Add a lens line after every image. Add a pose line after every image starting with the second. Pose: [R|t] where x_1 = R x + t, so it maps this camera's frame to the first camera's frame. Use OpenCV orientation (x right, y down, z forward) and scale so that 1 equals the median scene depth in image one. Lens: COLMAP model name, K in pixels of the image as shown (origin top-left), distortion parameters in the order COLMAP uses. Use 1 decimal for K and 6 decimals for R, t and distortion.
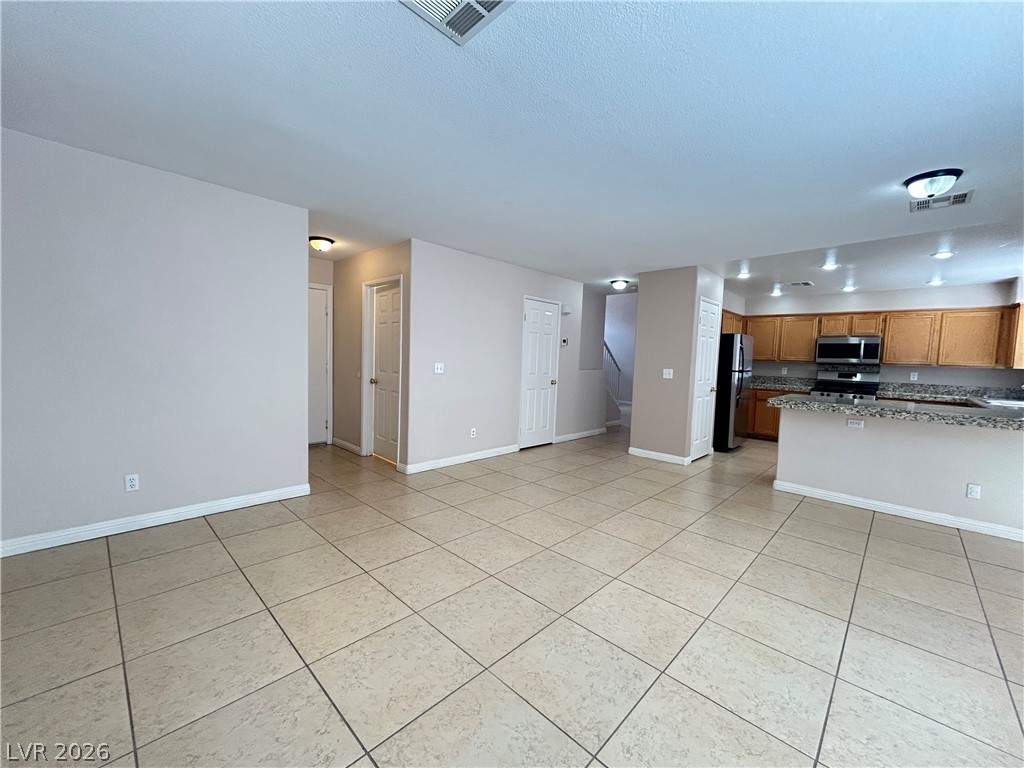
lens RADIAL K [[411.3, 0, 512.0], [0, 411.3, 384.0], [0, 0, 1]] dist [-0.000641, 0.000756]
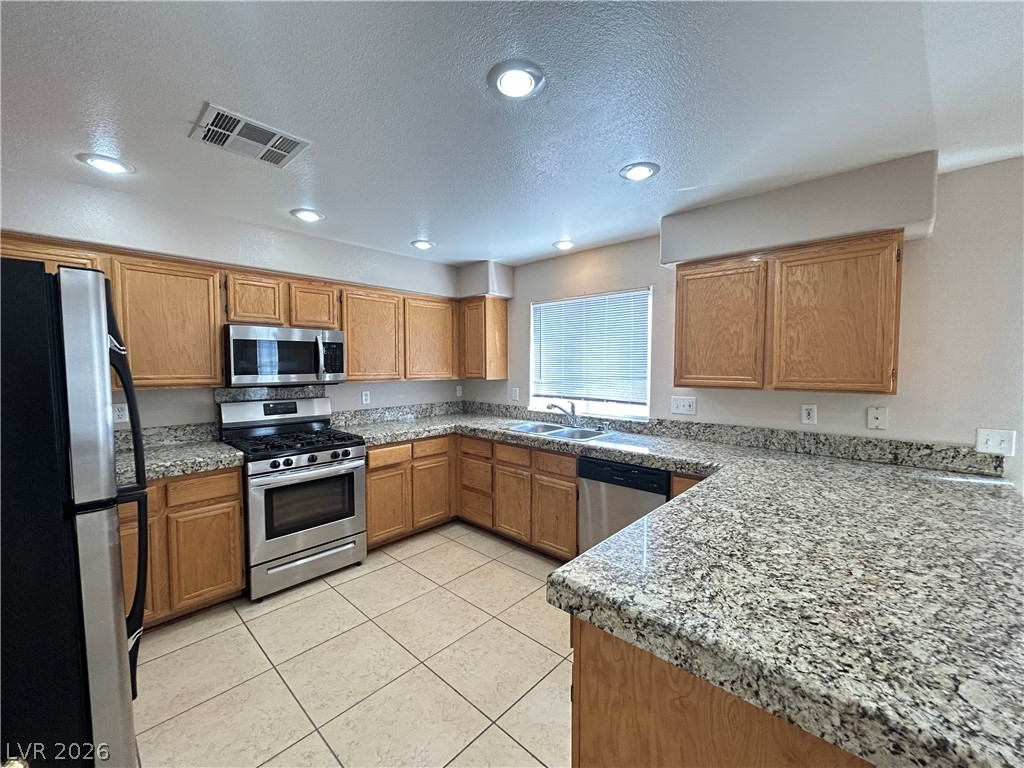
lens RADIAL K [[411.3, 0, 512.0], [0, 411.3, 384.0], [0, 0, 1]] dist [-0.000641, 0.000756]
pose [[-0.018051, -0.083525, 0.996342, 0.361918], [0.065505, 0.994265, 0.084538, -0.076192], [-0.997689, 0.066792, -0.012476, 0.790737]]
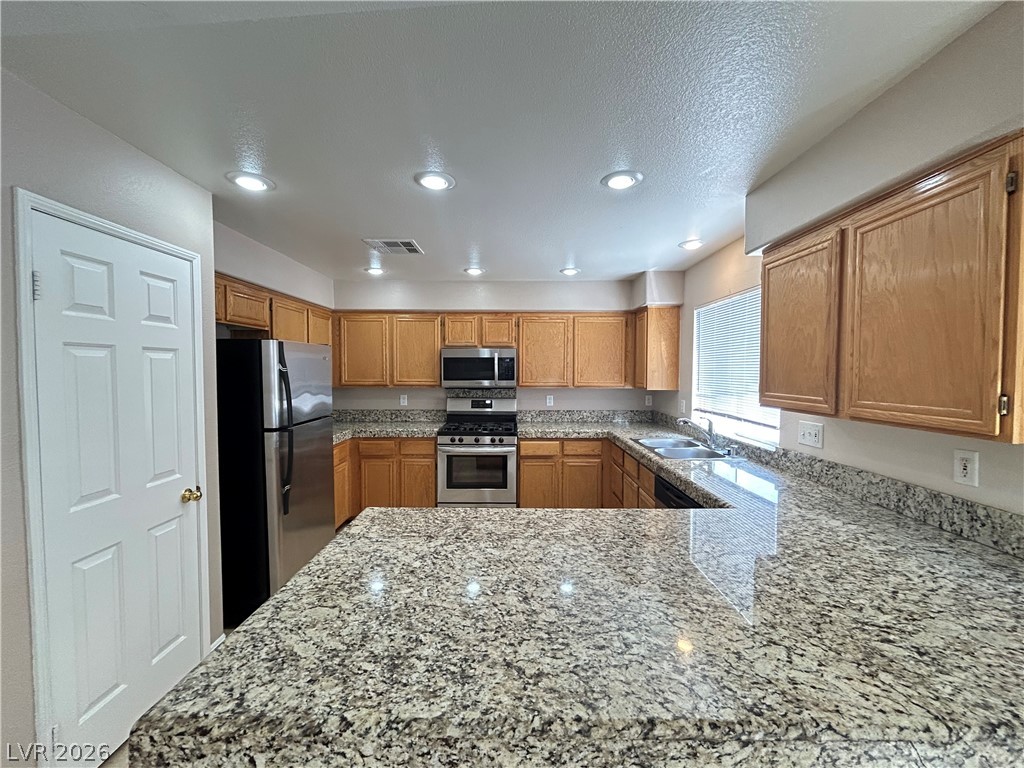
lens RADIAL K [[411.3, 0, 512.0], [0, 411.3, 384.0], [0, 0, 1]] dist [-0.000641, 0.000756]
pose [[0.723507, -0.056559, 0.687996, 0.411309], [0.068374, 0.997609, 0.010108, -0.061063], [-0.686922, 0.039728, 0.725644, 0.501527]]
